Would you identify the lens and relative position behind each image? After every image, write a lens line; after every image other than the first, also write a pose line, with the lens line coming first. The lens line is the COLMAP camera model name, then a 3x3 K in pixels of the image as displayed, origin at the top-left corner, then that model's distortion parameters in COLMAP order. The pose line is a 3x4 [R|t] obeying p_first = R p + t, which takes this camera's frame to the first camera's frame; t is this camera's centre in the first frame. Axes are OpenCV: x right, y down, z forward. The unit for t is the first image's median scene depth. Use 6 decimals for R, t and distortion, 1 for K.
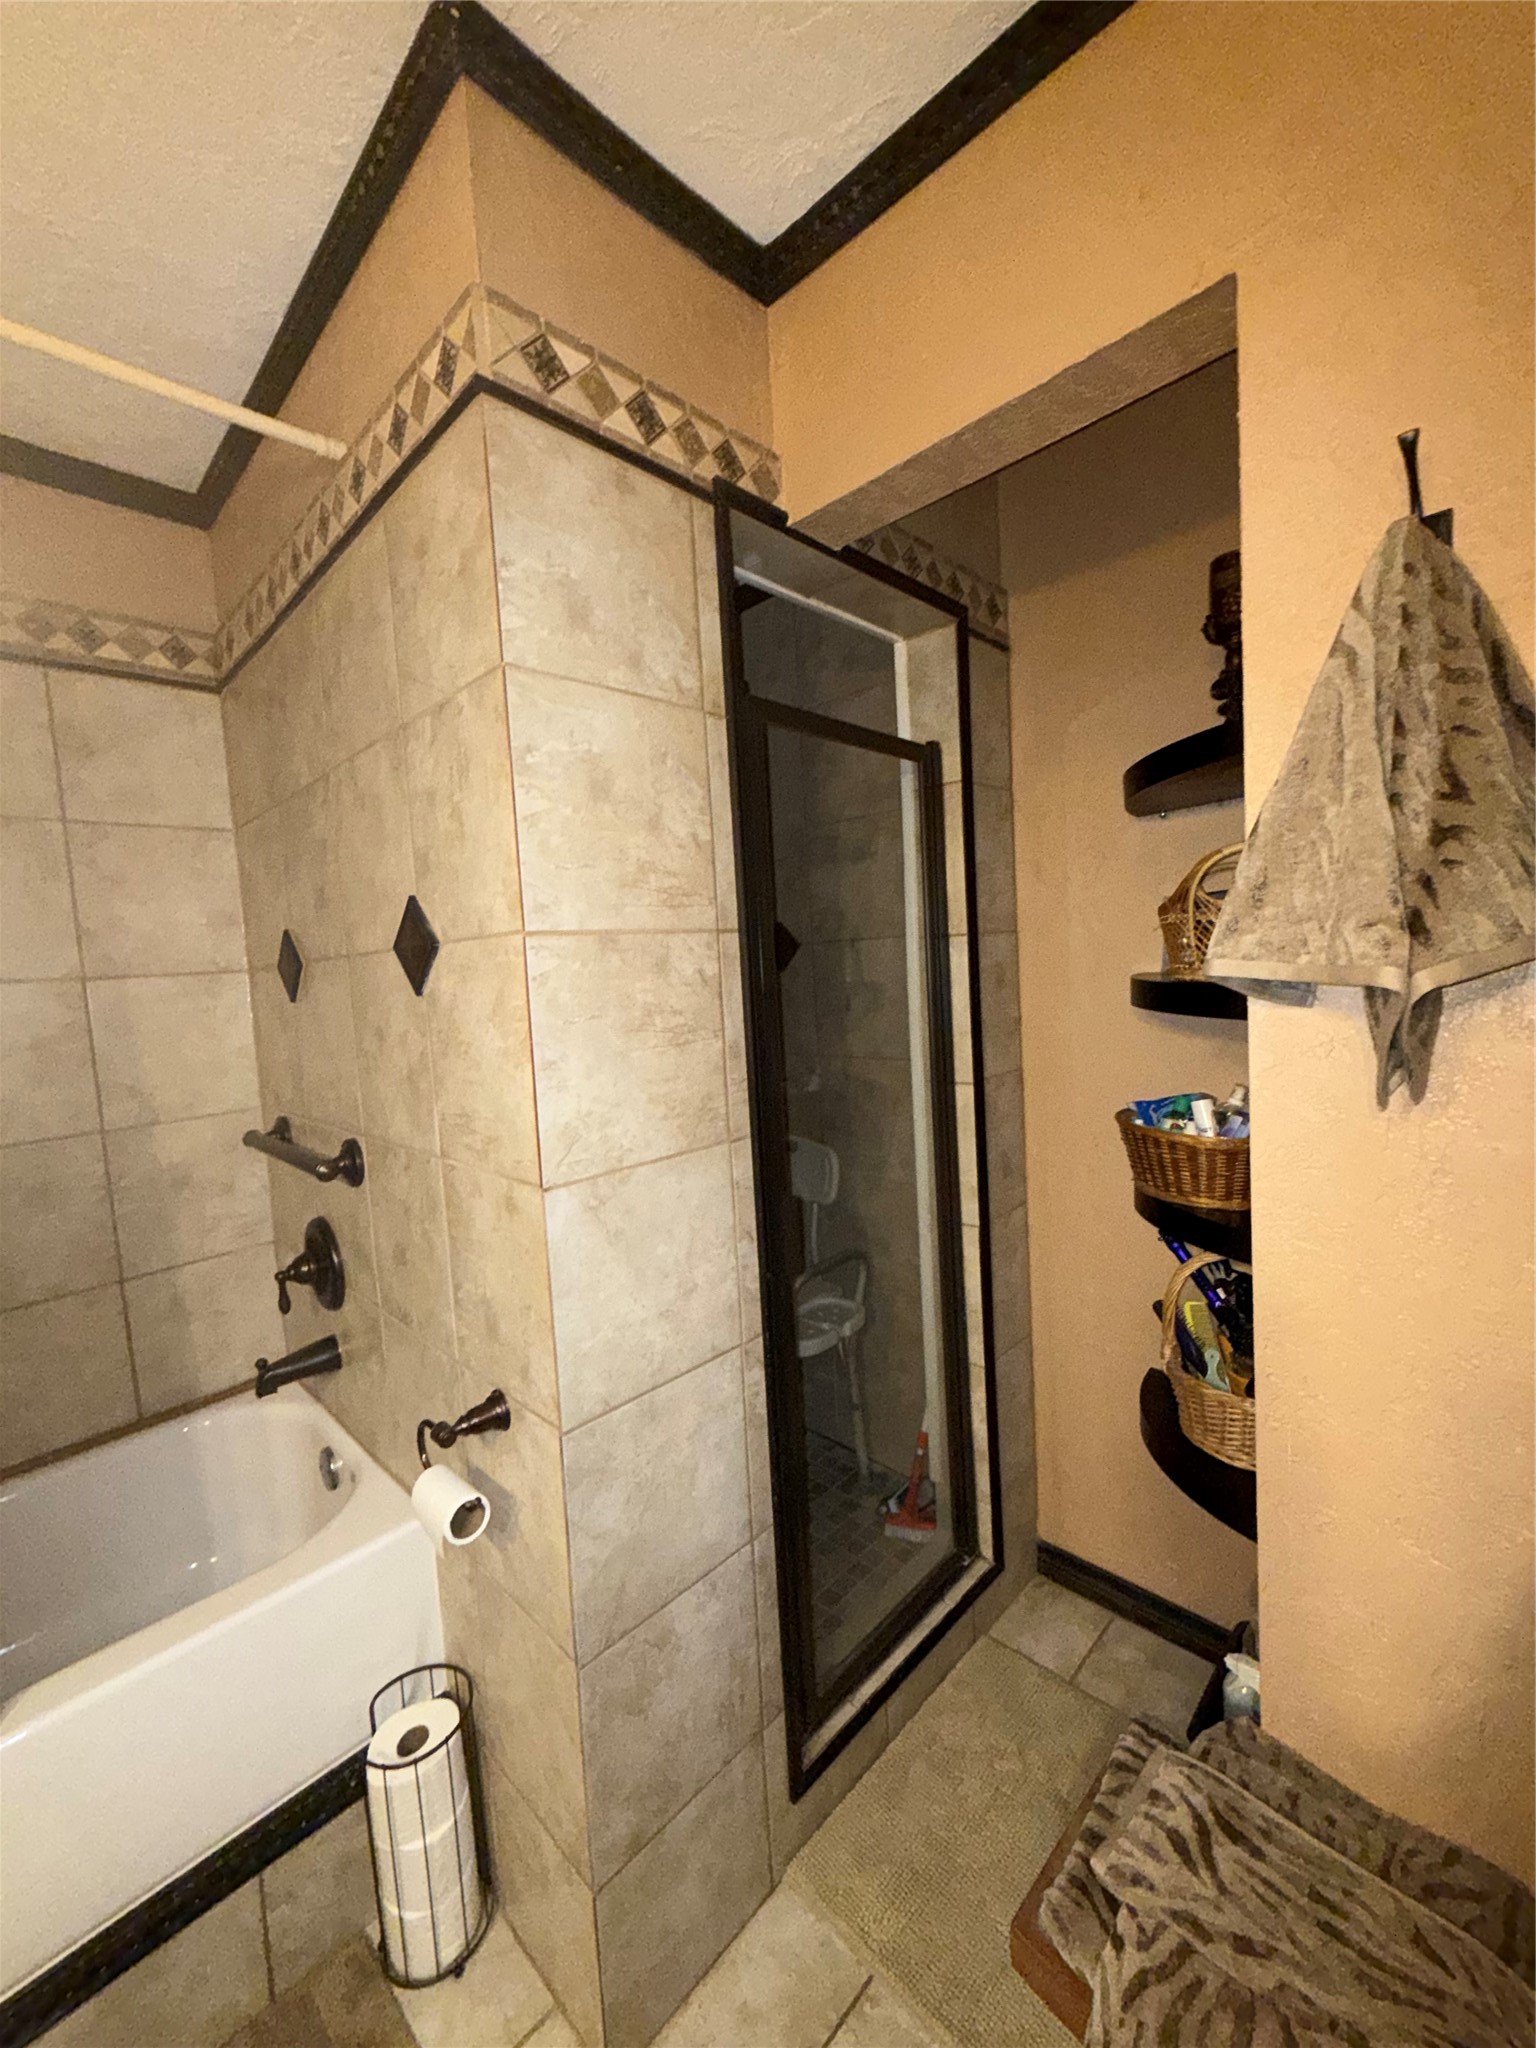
lens RADIAL K [[815.8, 0, 772.1], [0, 815.8, 1022.1], [0, 0, 1]] dist [0.000430, -0.000273]
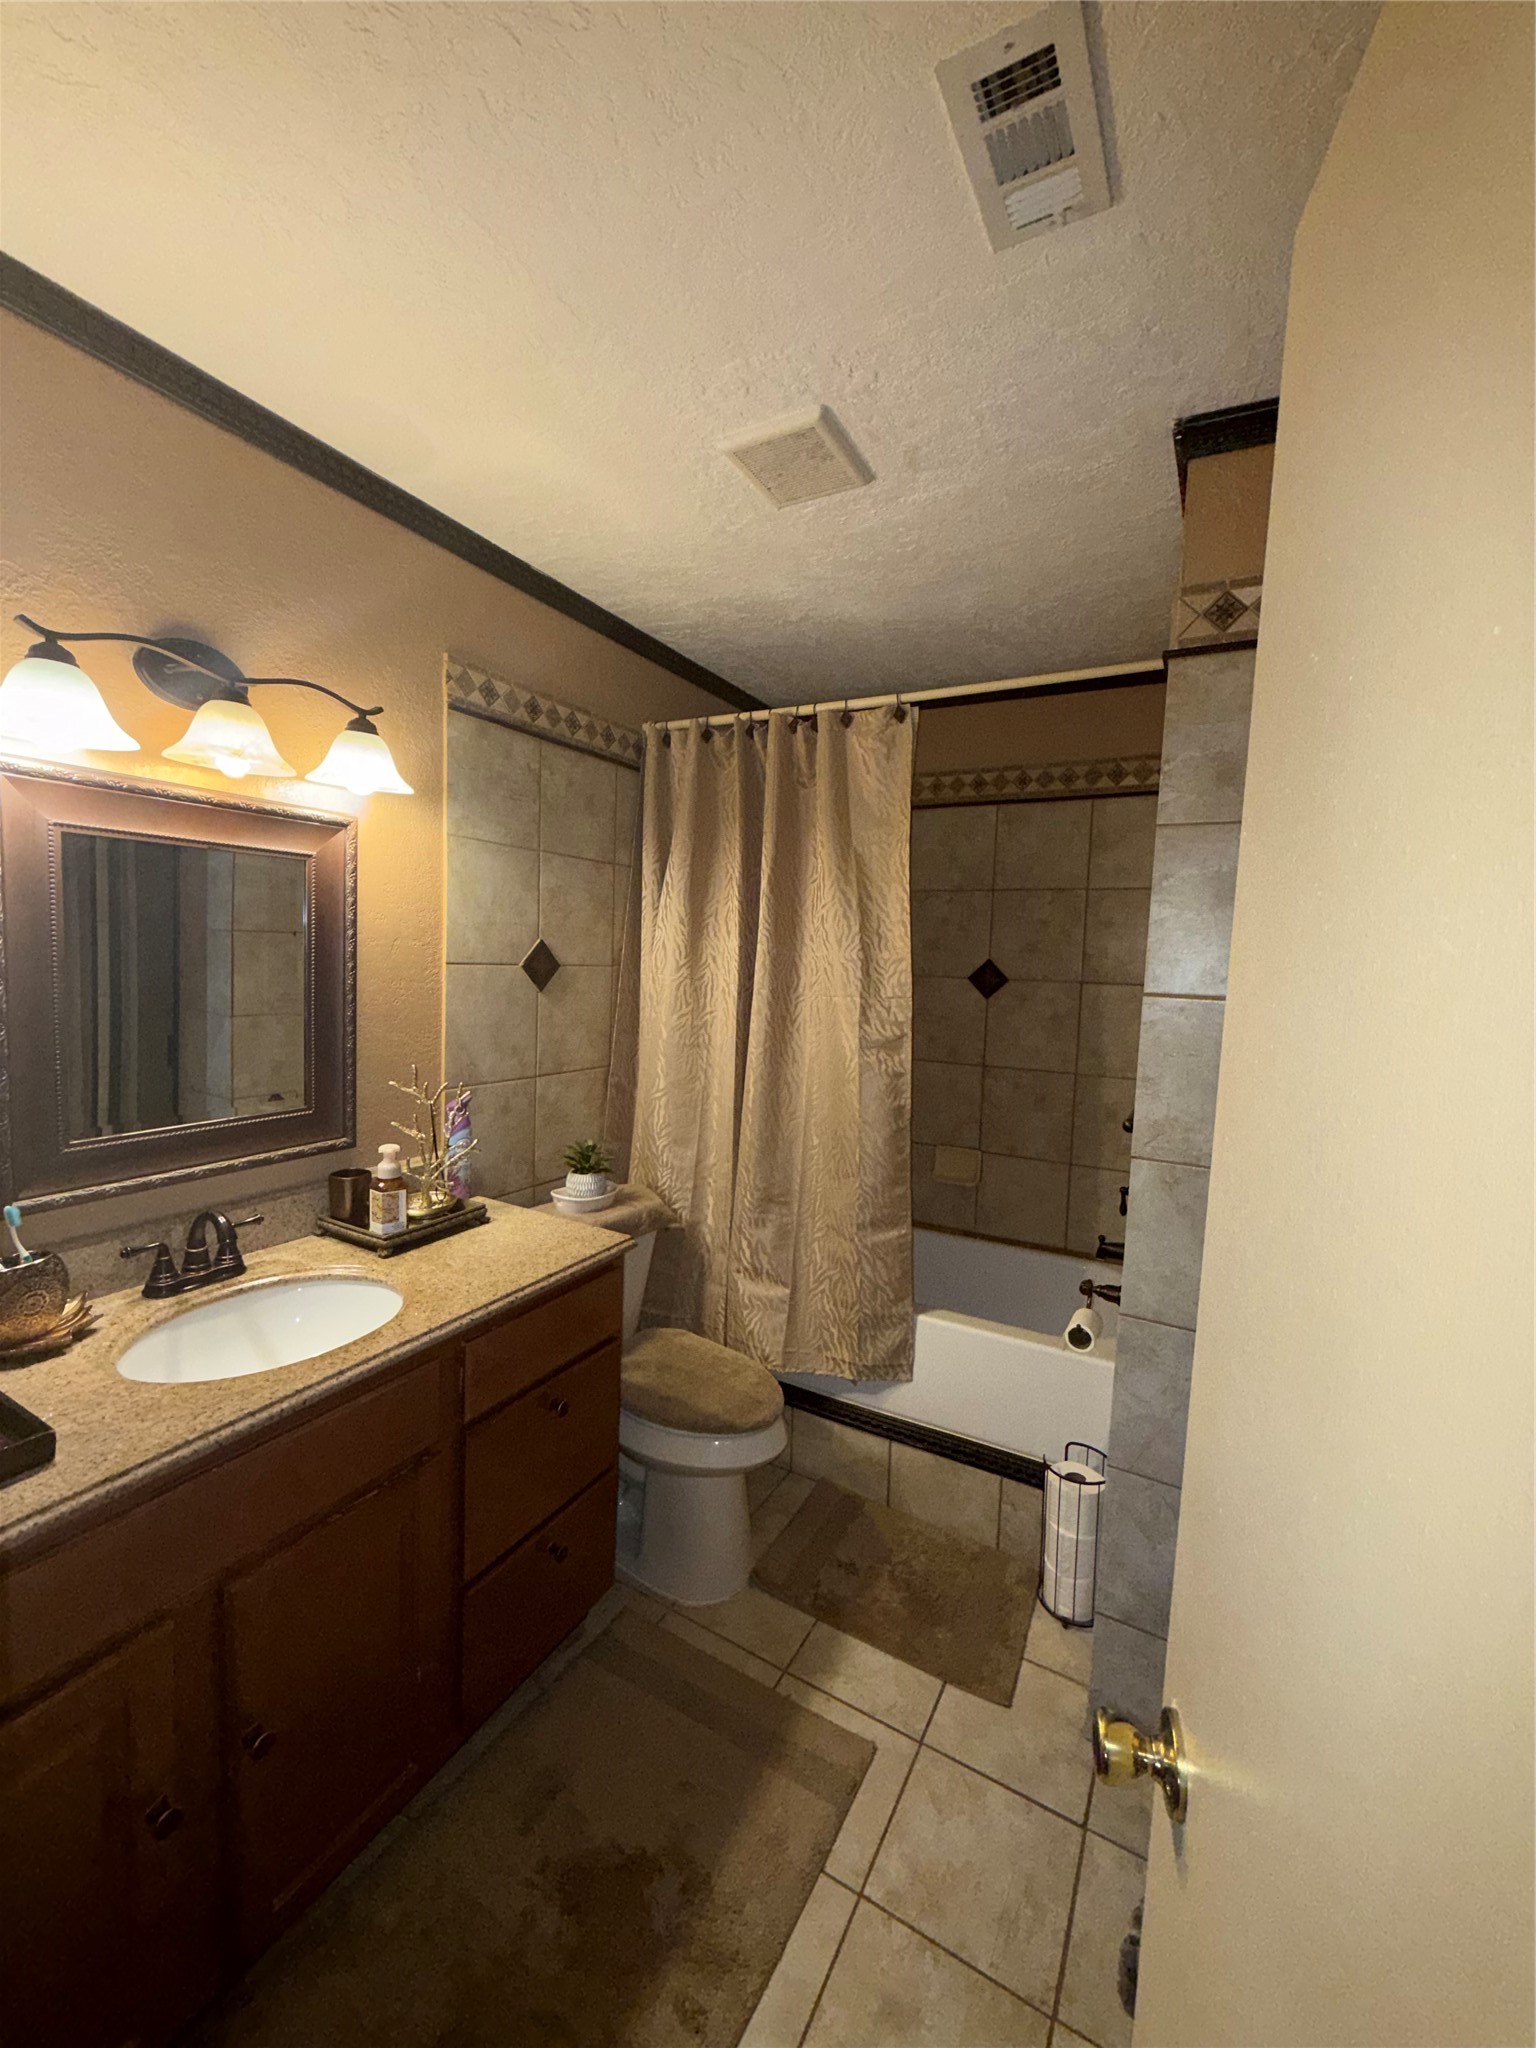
lens RADIAL K [[815.8, 0, 772.1], [0, 815.8, 1022.1], [0, 0, 1]] dist [0.000430, -0.000273]
pose [[0.255762, 0.149049, -0.955181, 0.905831], [-0.125794, 0.984774, 0.119984, -0.135599], [0.958520, 0.089469, 0.270618, -0.098295]]
